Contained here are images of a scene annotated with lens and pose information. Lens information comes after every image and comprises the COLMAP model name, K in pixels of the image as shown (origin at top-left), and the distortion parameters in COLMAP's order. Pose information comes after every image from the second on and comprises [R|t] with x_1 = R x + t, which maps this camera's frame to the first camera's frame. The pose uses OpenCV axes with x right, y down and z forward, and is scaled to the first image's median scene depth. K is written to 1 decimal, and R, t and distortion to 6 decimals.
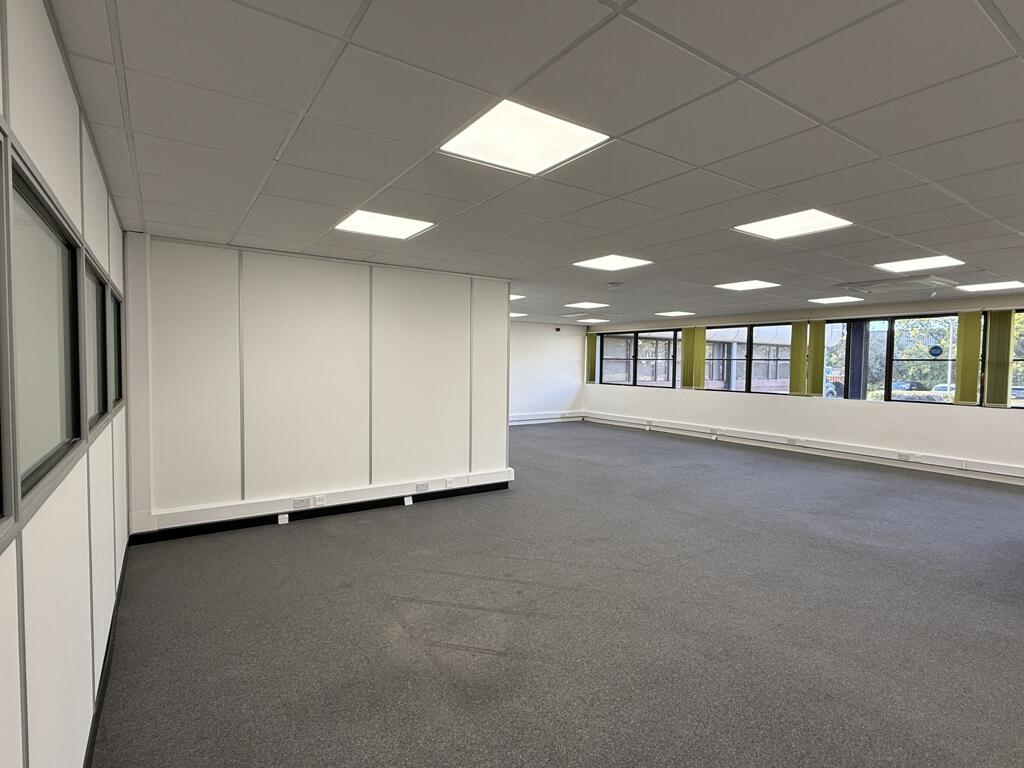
lens RADIAL K [[512.4, 0, 515.6], [0, 512.4, 386.4], [0, 0, 1]] dist [0.004810, 0.000550]
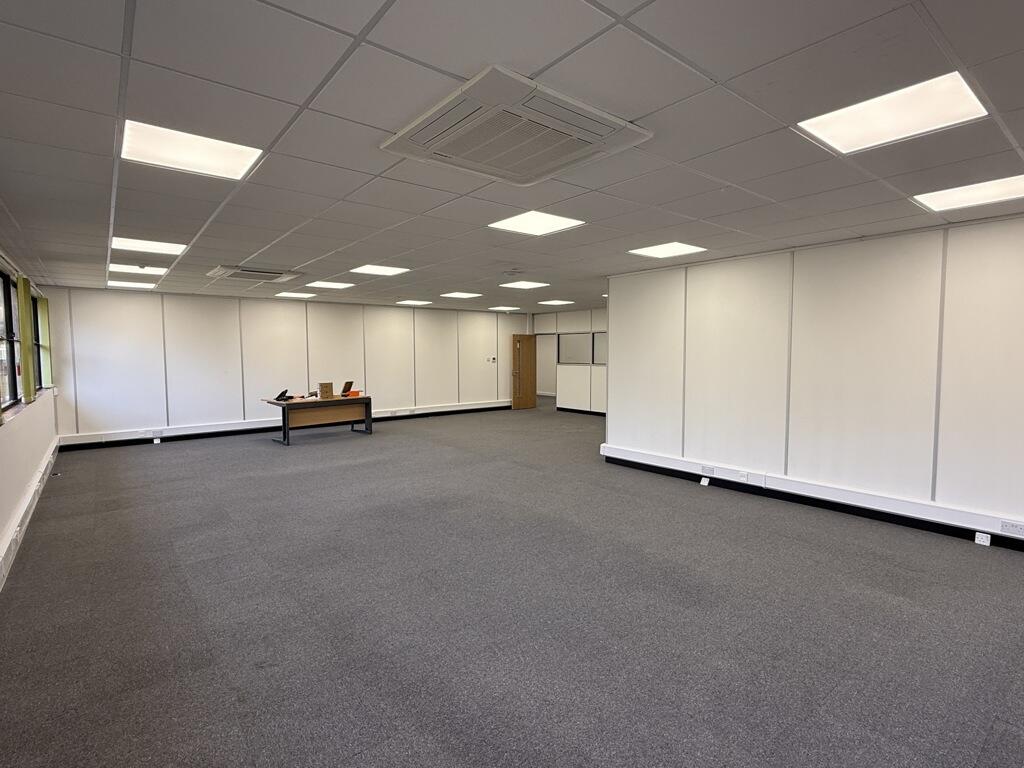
lens RADIAL K [[512.4, 0, 514.2], [0, 512.4, 383.1], [0, 0, 1]] dist [0.004810, 0.000550]
pose [[0.071770, 0.049170, -0.996209, 0.309333], [-0.029088, 0.998463, 0.047185, -0.008545], [0.996997, 0.025591, 0.073090, 0.186941]]
